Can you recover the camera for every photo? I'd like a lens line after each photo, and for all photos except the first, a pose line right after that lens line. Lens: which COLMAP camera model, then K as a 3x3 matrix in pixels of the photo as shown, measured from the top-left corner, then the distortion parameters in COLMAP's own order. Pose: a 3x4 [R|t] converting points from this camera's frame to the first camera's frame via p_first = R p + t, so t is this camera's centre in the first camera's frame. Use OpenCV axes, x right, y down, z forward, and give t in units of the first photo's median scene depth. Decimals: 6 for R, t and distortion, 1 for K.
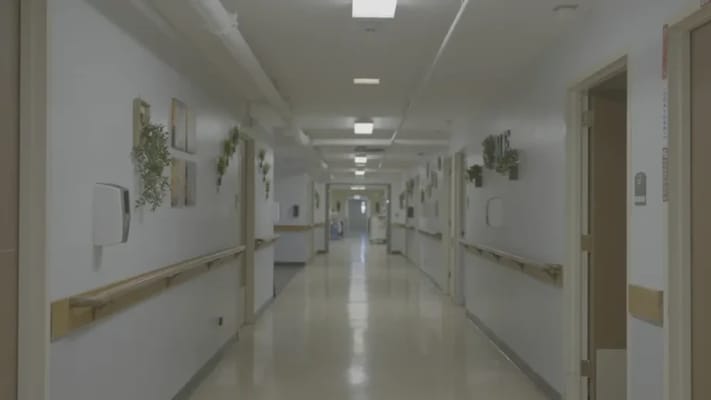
lens RADIAL K [[495.9, 0, 355.5], [0, 495.9, 200.0], [0, 0, 1]] dist [0.006980, 0.005294]
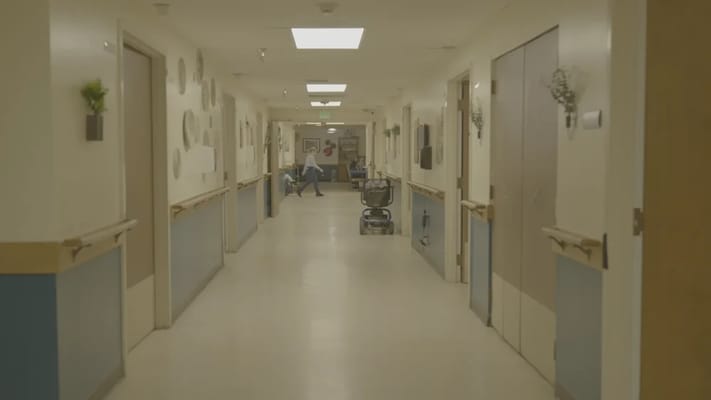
lens RADIAL K [[1618.3, 0, 355.5], [0, 1618.3, 200.0], [0, 0, 1]] dist [0.476645, 0.027142]
pose [[0.999679, -0.012777, 0.021879, 0.002135], [0.011775, 0.998904, 0.045307, -0.015782], [-0.022434, -0.045035, 0.998733, -0.812980]]
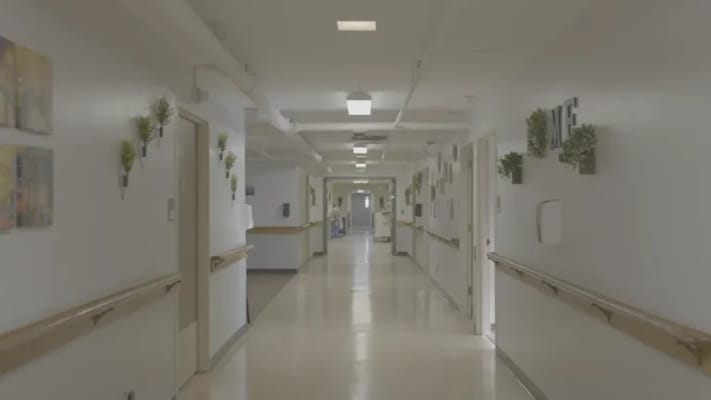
lens RADIAL K [[495.9, 0, 355.5], [0, 495.9, 200.0], [0, 0, 1]] dist [0.006980, 0.005294]
pose [[0.999909, -0.008366, -0.010557, 0.014140], [0.008523, 0.999852, 0.014943, -0.009819], [0.010430, -0.015032, 0.999833, 0.181786]]
